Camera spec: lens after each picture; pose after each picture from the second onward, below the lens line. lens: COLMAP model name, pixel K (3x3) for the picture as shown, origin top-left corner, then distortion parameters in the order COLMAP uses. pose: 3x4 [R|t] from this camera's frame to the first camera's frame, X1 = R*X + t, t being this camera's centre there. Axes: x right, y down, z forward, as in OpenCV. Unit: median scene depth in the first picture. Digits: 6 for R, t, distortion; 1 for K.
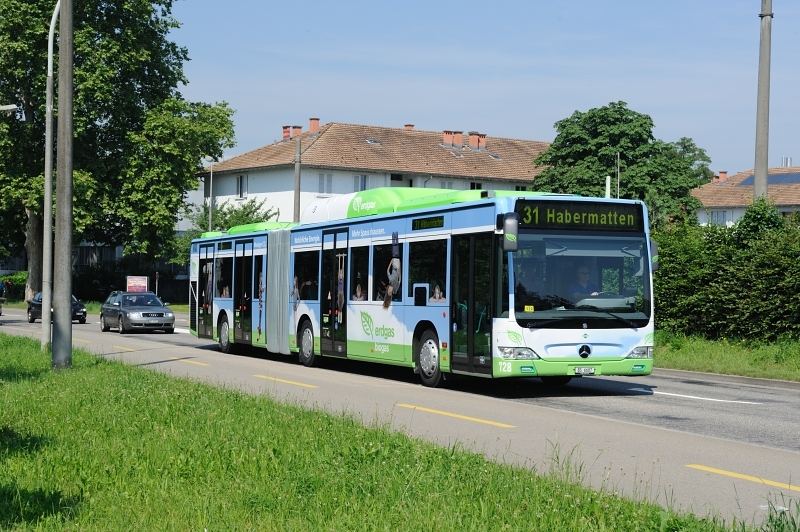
lens RADIAL K [[1379.9, 0, 400.0], [0, 1379.9, 266.0], [0, 0, 1]] dist [-0.026182, -0.045207]
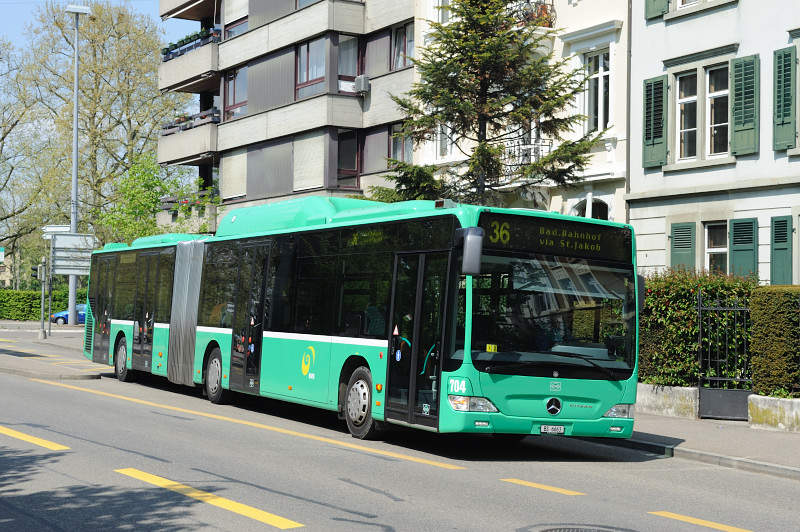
lens RADIAL K [[1332.9, 0, 400.0], [0, 1332.9, 266.0], [0, 0, 1]] dist [0.098061, -0.017729]
pose [[0.996485, 0.061677, 0.056696, -0.004527], [-0.060026, 0.997734, -0.030378, 0.009267], [-0.058441, 0.026868, 0.997929, 0.216334]]
